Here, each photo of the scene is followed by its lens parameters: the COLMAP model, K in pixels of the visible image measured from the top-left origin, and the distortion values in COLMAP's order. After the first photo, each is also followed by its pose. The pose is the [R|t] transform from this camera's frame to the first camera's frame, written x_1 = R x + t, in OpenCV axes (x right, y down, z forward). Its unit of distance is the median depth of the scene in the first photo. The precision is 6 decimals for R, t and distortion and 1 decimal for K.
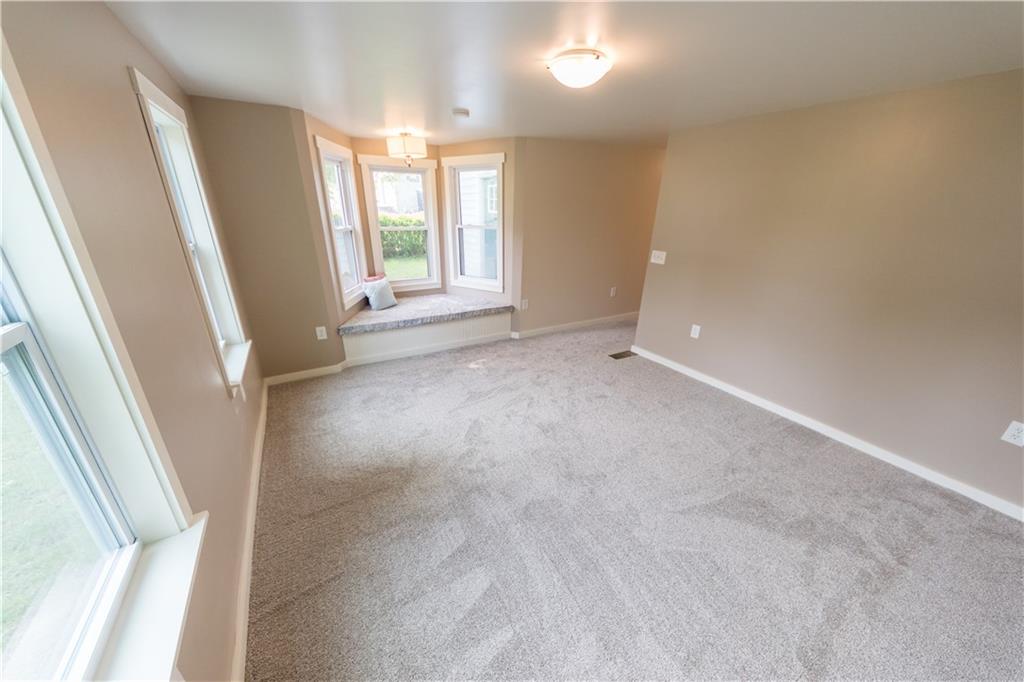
lens RADIAL K [[359.1, 0, 504.1], [0, 359.1, 350.5], [0, 0, 1]] dist [0.004261, -0.003503]
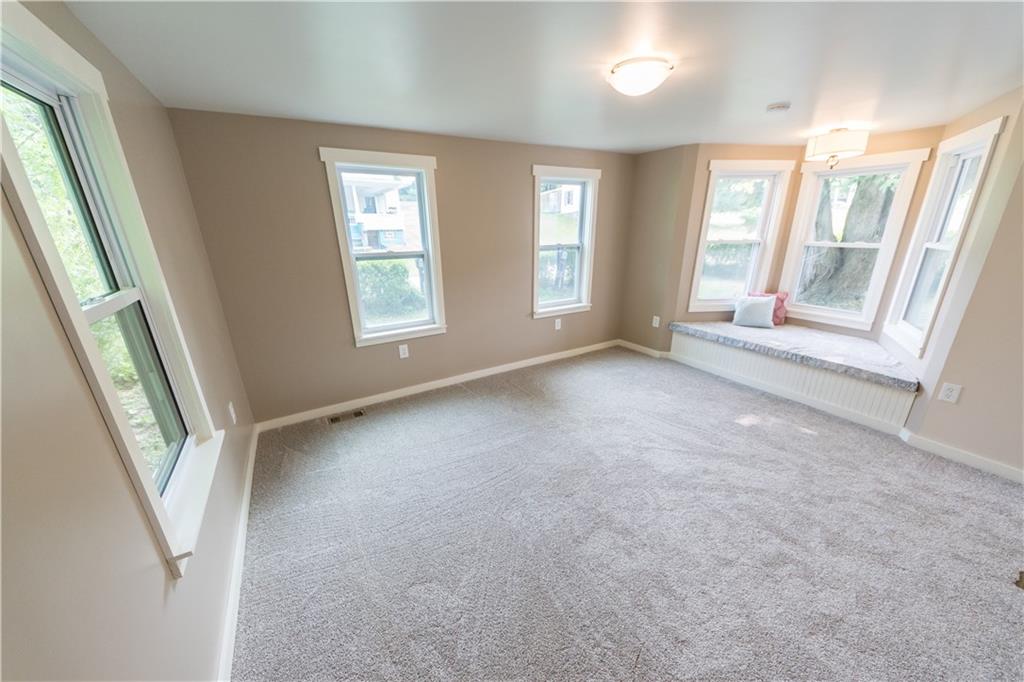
lens RADIAL K [[359.1, 0, 502.2], [0, 359.1, 341.4], [0, 0, 1]] dist [0.004261, -0.003503]
pose [[0.010788, 0.293848, -0.955791, 0.615720], [-0.355925, 0.894374, 0.270948, -0.120030], [0.934452, 0.337267, 0.114237, 0.347950]]
